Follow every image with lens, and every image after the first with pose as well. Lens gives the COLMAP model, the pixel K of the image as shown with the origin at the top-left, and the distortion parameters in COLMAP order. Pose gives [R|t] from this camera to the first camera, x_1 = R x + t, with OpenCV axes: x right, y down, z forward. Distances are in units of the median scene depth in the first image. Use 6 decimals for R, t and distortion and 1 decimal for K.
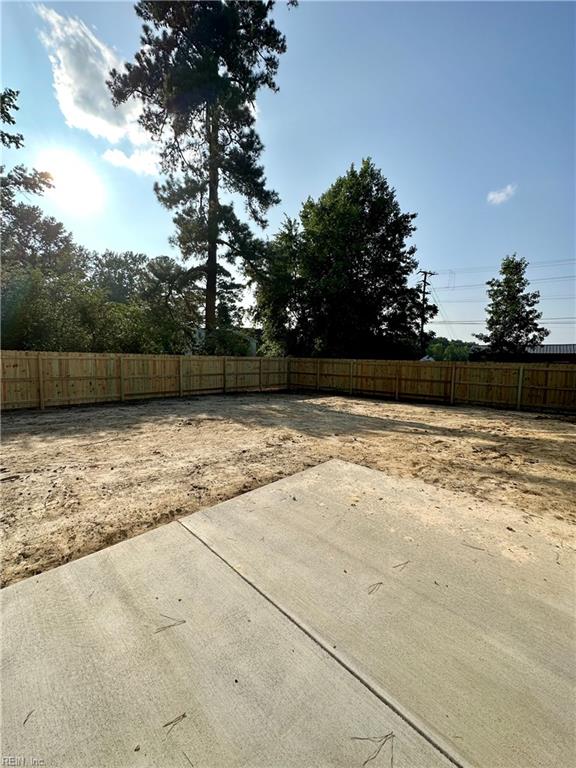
lens RADIAL K [[305.5, 0, 286.0], [0, 305.5, 382.7], [0, 0, 1]] dist [-0.002721, -0.000265]
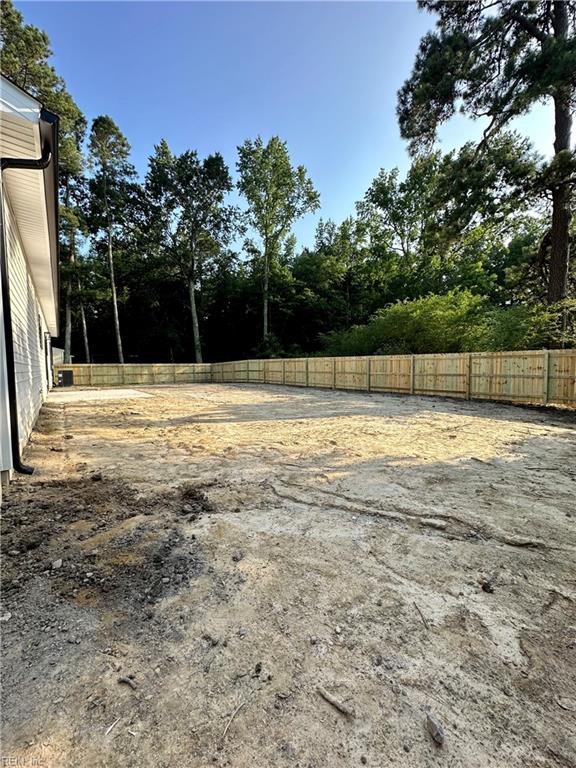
lens RADIAL K [[305.5, 0, 287.0], [0, 305.5, 379.1], [0, 0, 1]] dist [-0.002721, -0.000265]
pose [[-0.156254, 0.026851, -0.987352, 0.962444], [-0.074074, 0.996497, 0.038823, -0.020380], [0.984935, 0.079203, -0.153718, 0.960509]]
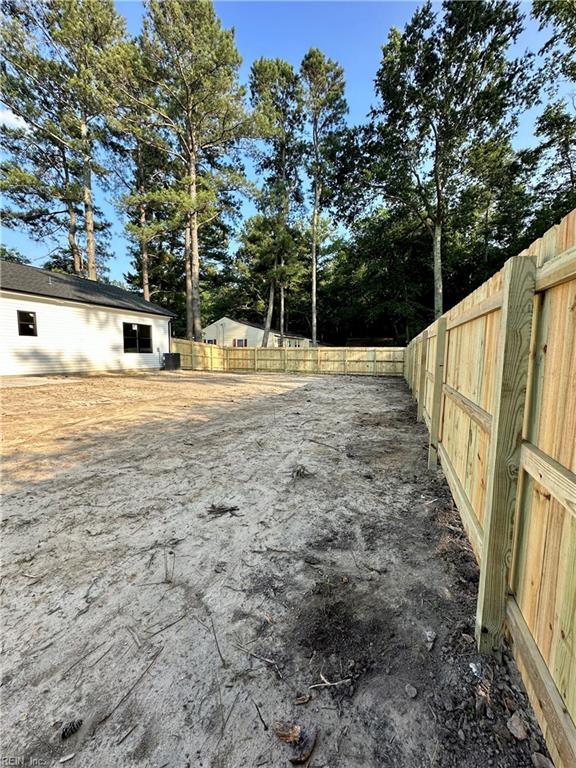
lens RADIAL K [[305.5, 0, 286.8], [0, 305.5, 382.1], [0, 0, 1]] dist [-0.002721, -0.000265]
pose [[-0.919402, 0.017510, -0.392930, -0.477714], [-0.054575, 0.983666, 0.171534, -0.071249], [0.389515, 0.179152, -0.903428, 1.200090]]
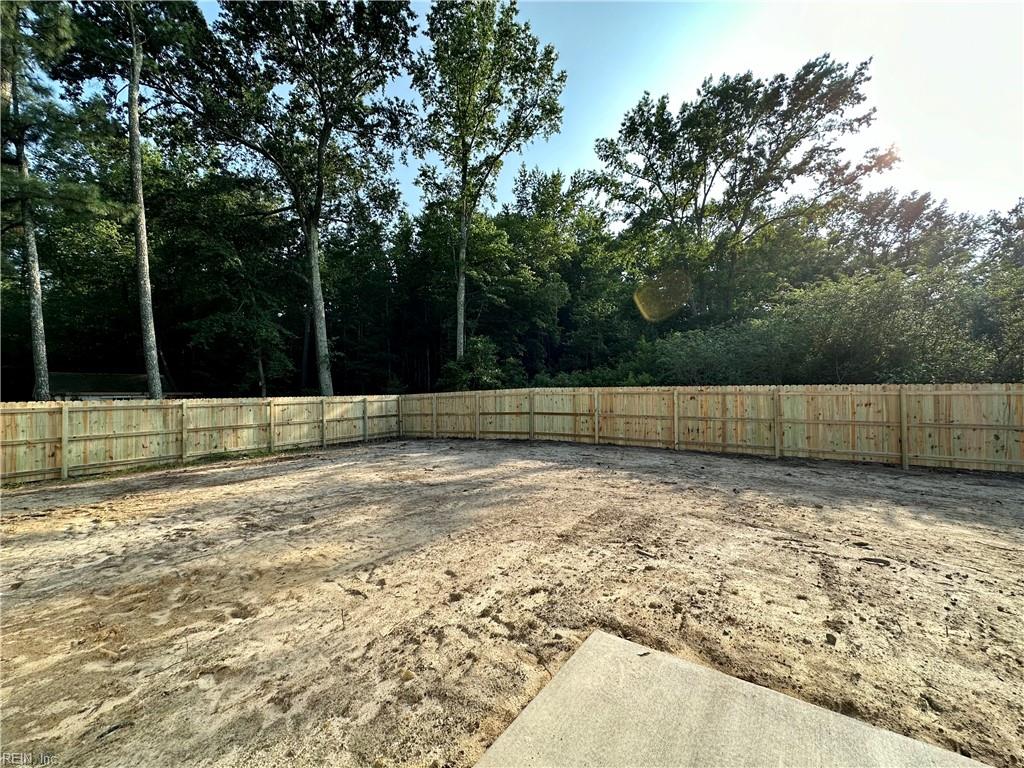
lens RADIAL K [[407.3, 0, 516.7], [0, 407.3, 381.3], [0, 0, 1]] dist [-0.002721, -0.000265]
pose [[0.157414, -0.039484, -0.986743, -0.028316], [-0.066595, 0.996501, -0.050498, -0.003882], [0.985285, 0.073661, 0.154234, -0.014158]]
